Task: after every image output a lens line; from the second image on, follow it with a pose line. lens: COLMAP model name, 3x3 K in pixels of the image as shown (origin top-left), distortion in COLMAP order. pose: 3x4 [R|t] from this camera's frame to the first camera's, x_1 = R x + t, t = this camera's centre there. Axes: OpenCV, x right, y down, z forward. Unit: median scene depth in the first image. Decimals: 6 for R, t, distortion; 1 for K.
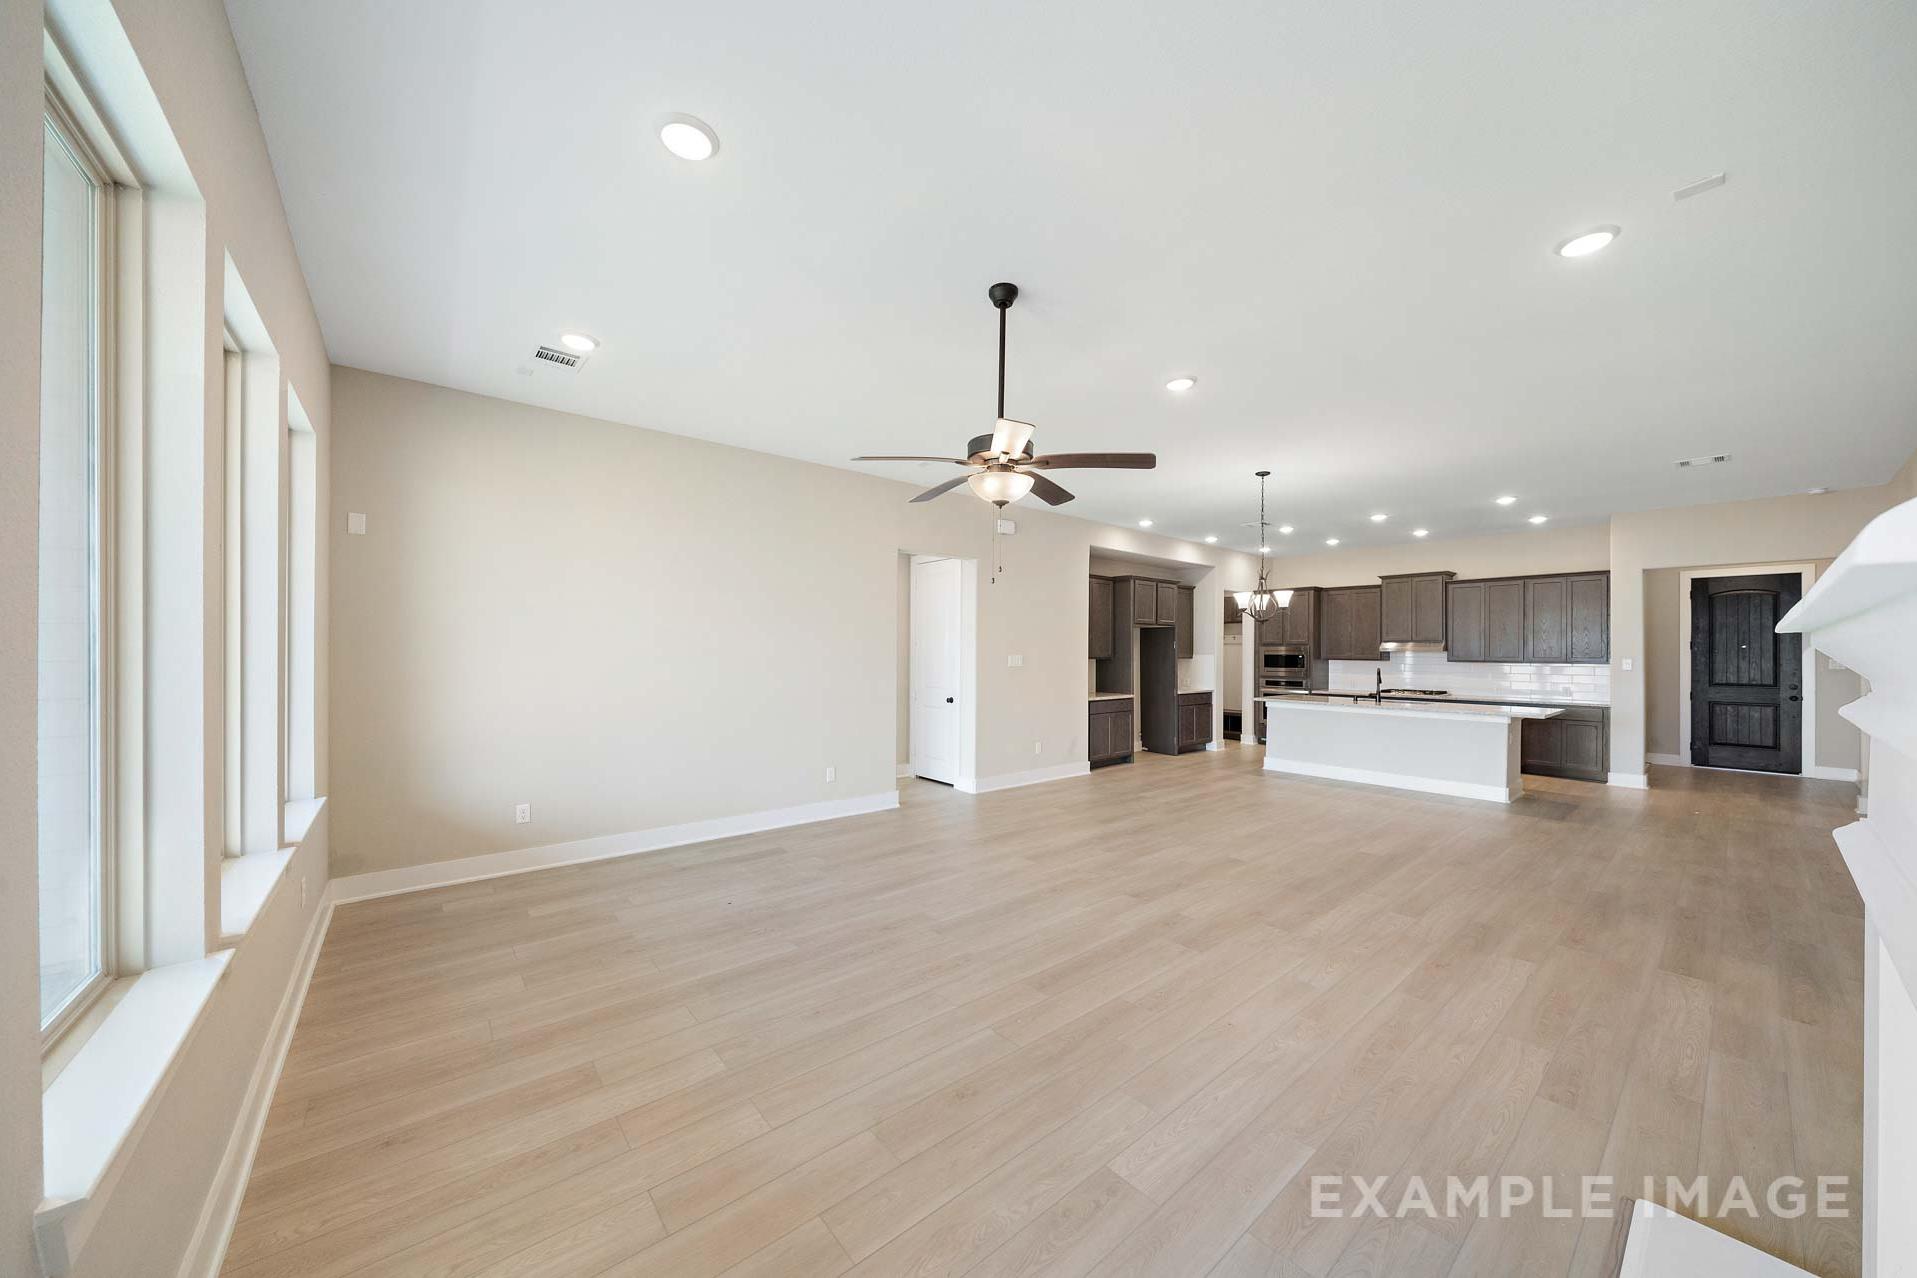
lens RADIAL K [[665.5, 0, 956.4], [0, 665.5, 648.4], [0, 0, 1]] dist [-0.008803, -0.000221]
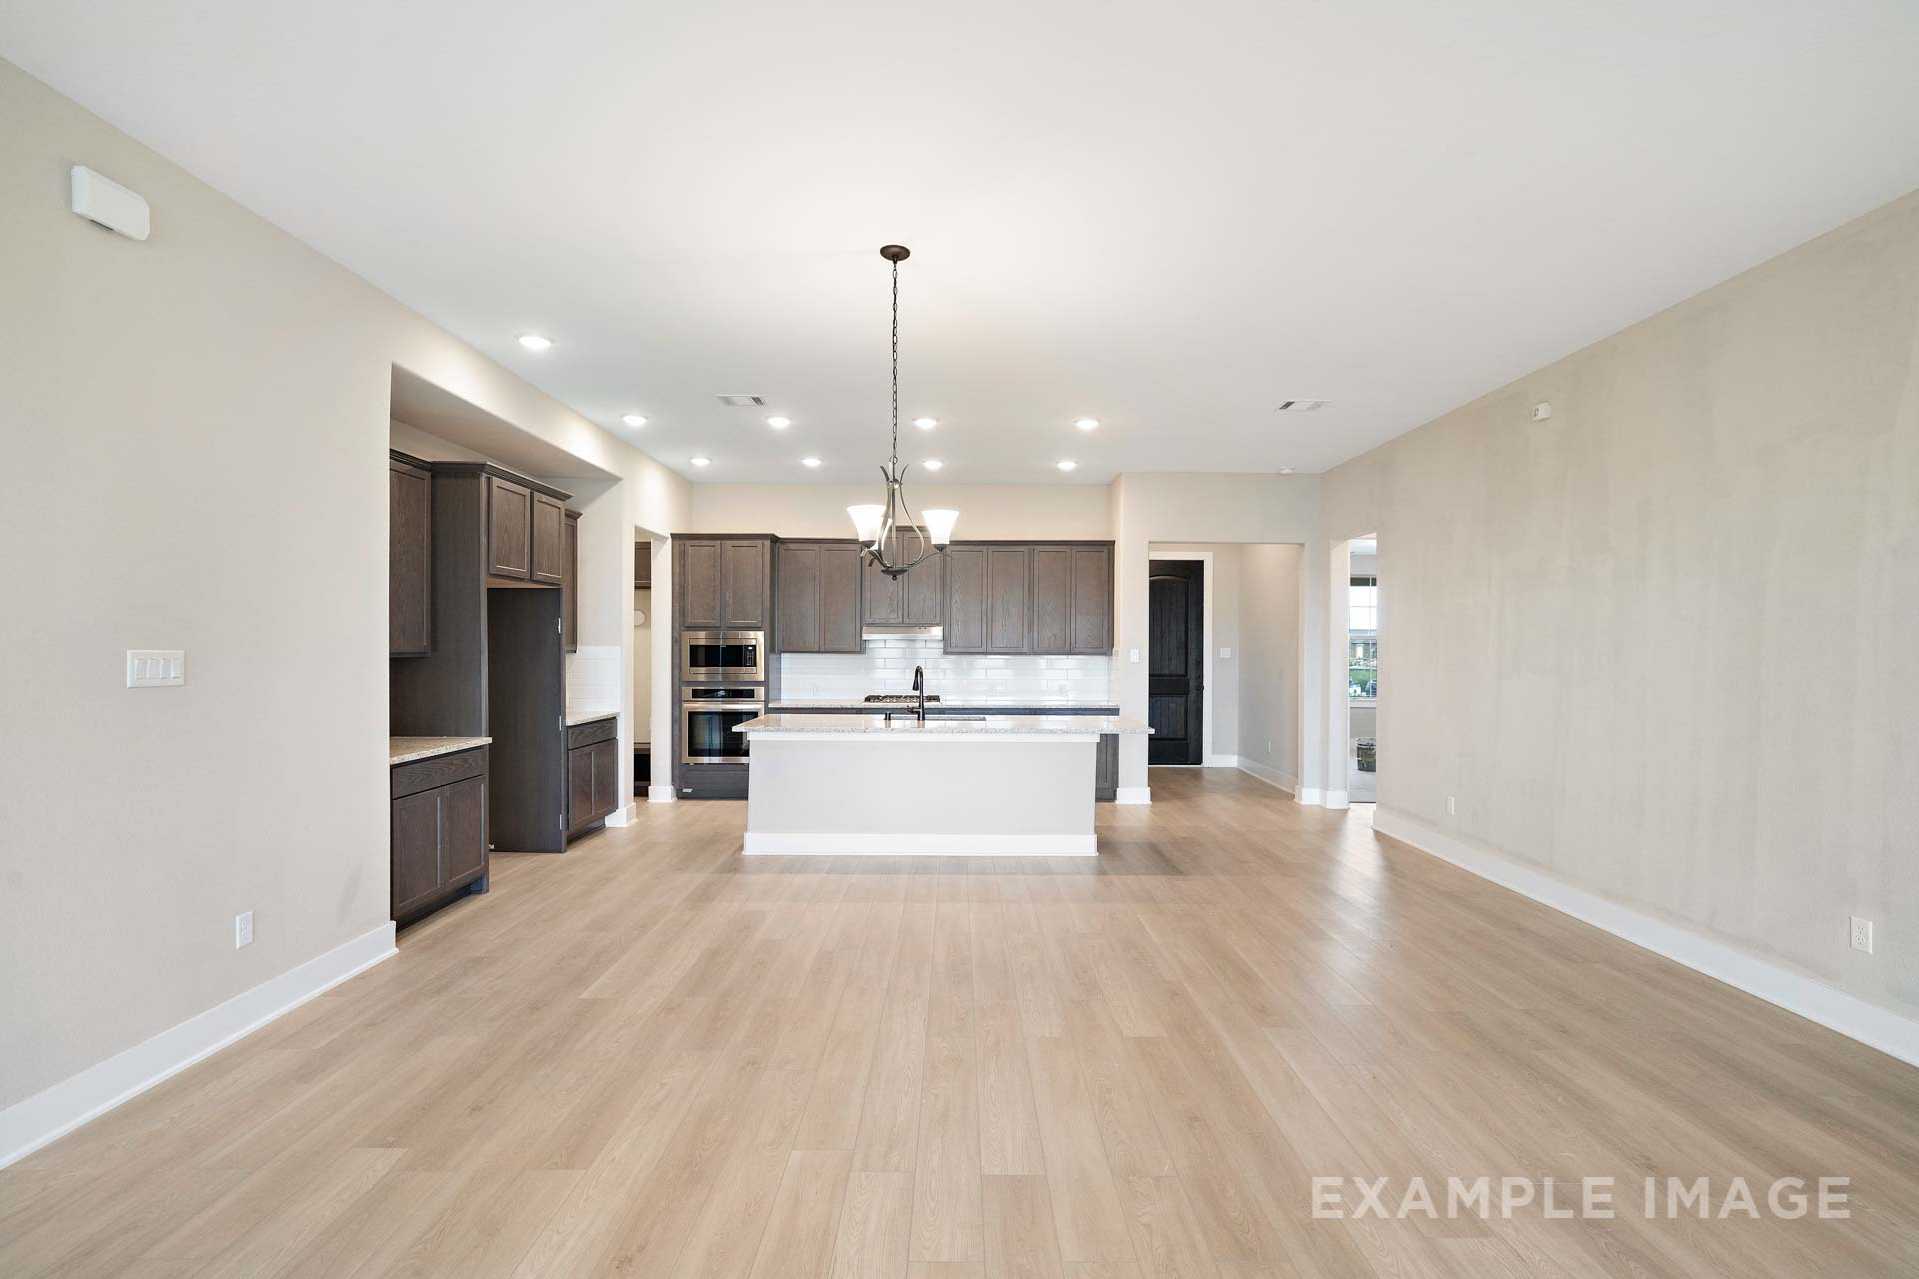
lens RADIAL K [[901.9, 0, 963.3], [0, 901.9, 655.5], [0, 0, 1]] dist [0.001742, -0.000073]
pose [[0.629478, -0.012326, 0.776920, 0.001313], [-0.004152, 0.999807, 0.019226, 0.002898], [-0.777007, -0.015328, 0.629305, 0.384120]]
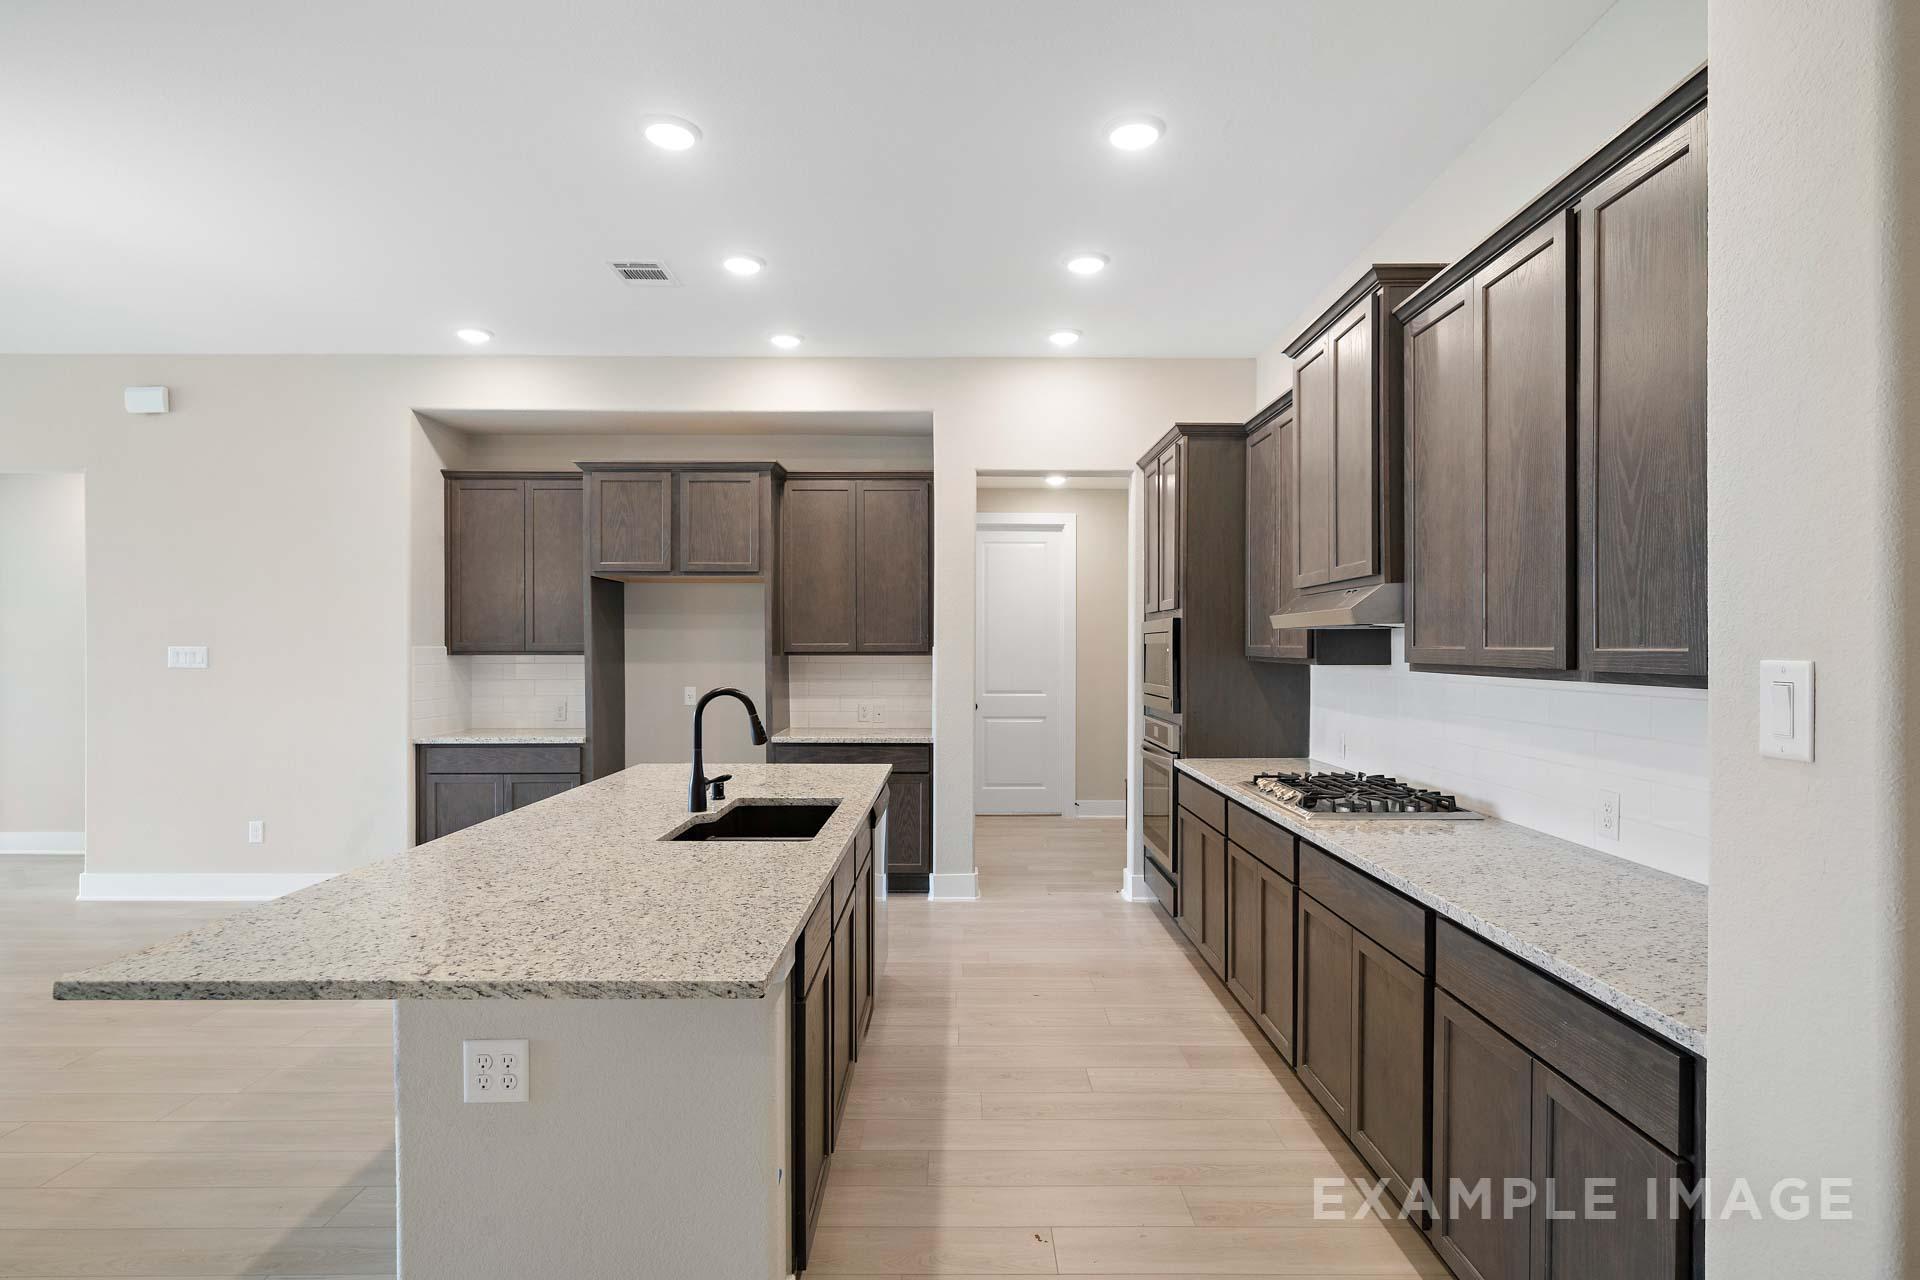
lens RADIAL K [[989.0, 0, 963.6], [0, 989.0, 647.9], [0, 0, 1]] dist [-0.003011, 0.000515]
pose [[0.772284, -0.004264, -0.635263, 0.868528], [0.006551, 0.999978, 0.001253, 0.011905], [0.635243, -0.005130, 0.772295, 0.659729]]
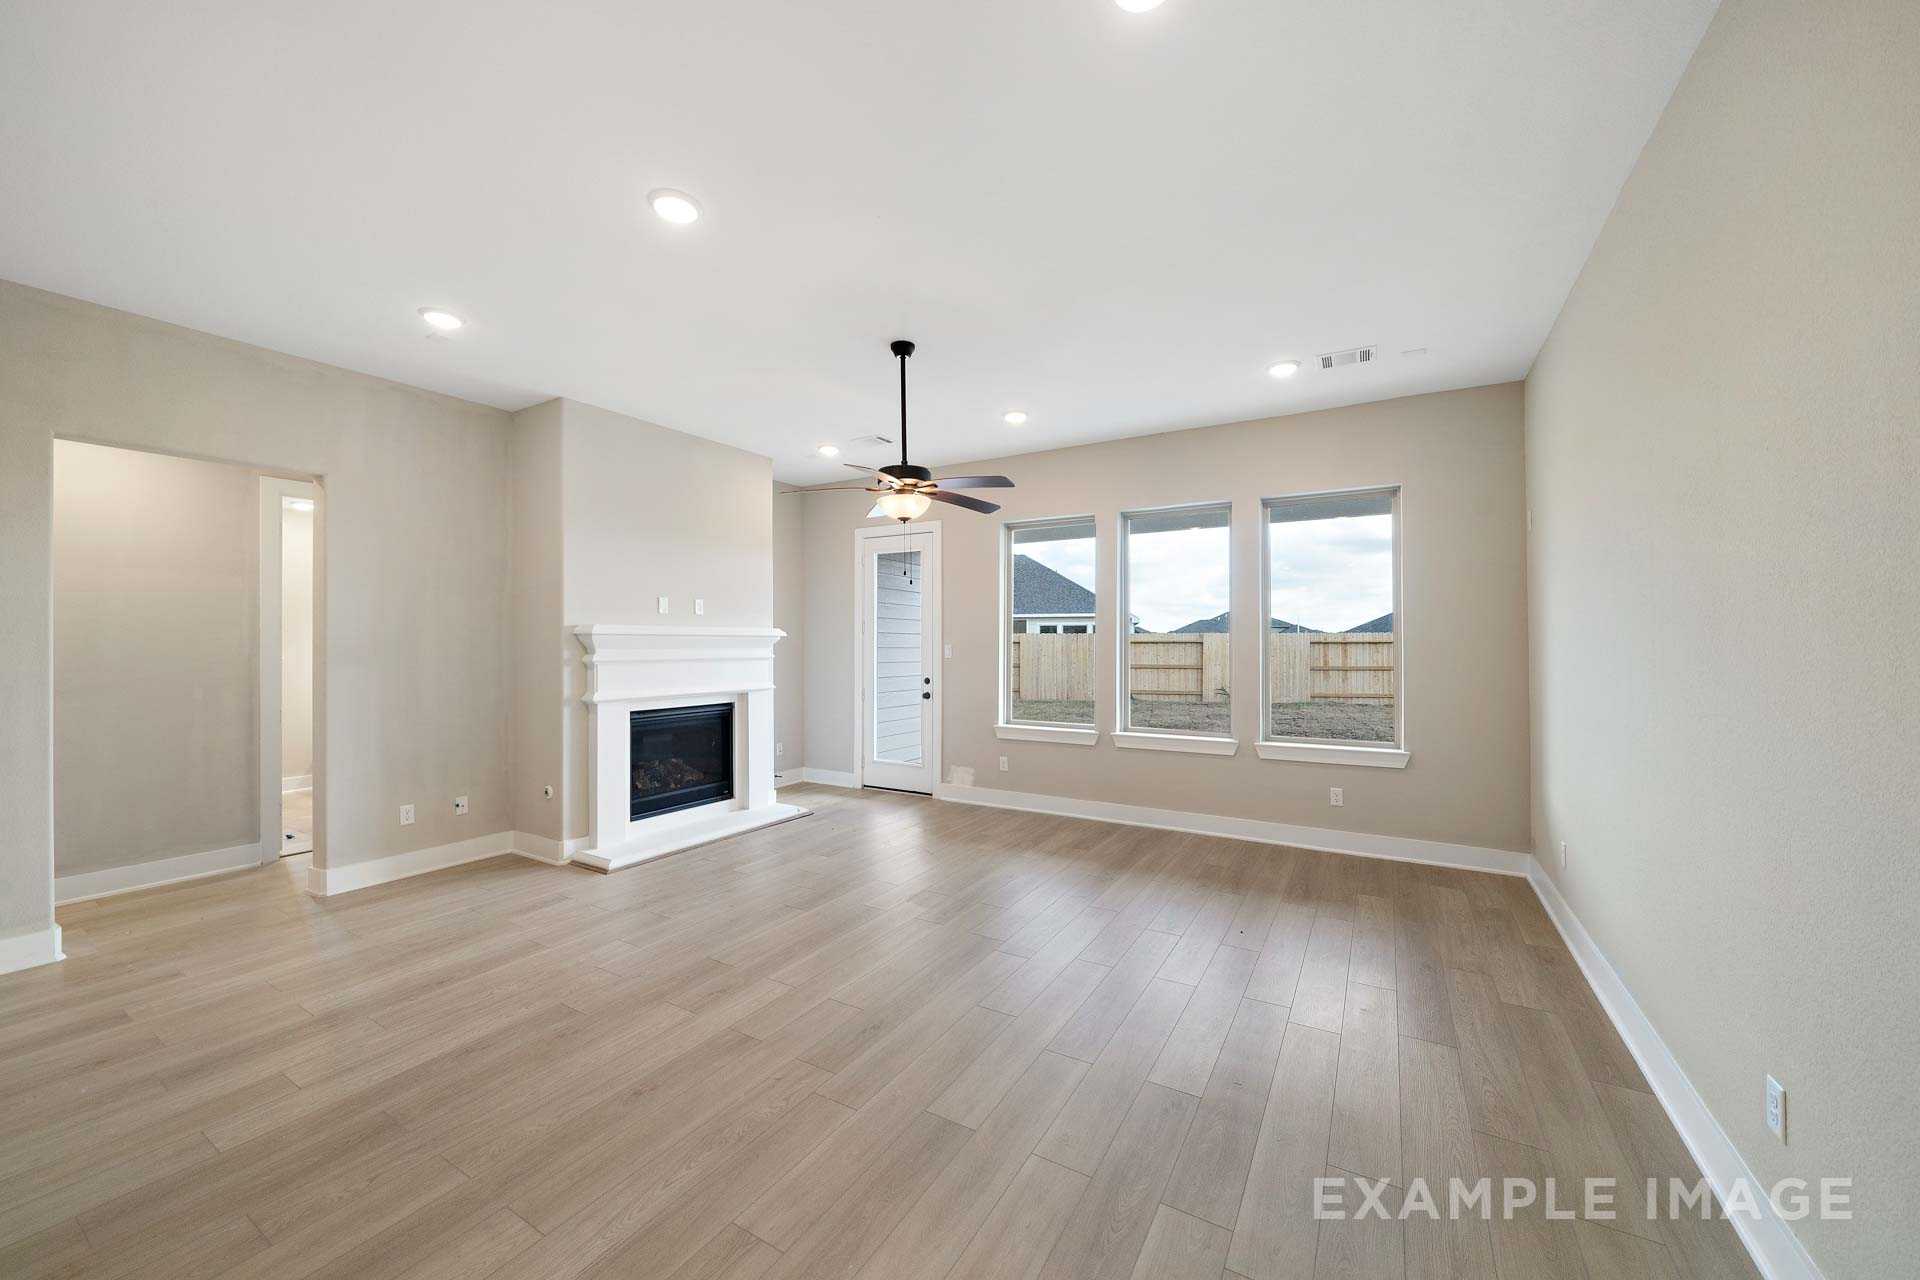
lens RADIAL K [[708.1, 0, 954.0], [0, 708.1, 634.1], [0, 0, 1]] dist [0.000864, -0.000582]
pose [[-0.945593, -0.008450, -0.325244, 0.137511], [-0.001783, 0.999782, -0.020790, 0.008018], [0.325348, -0.019079, -0.945402, 0.769450]]
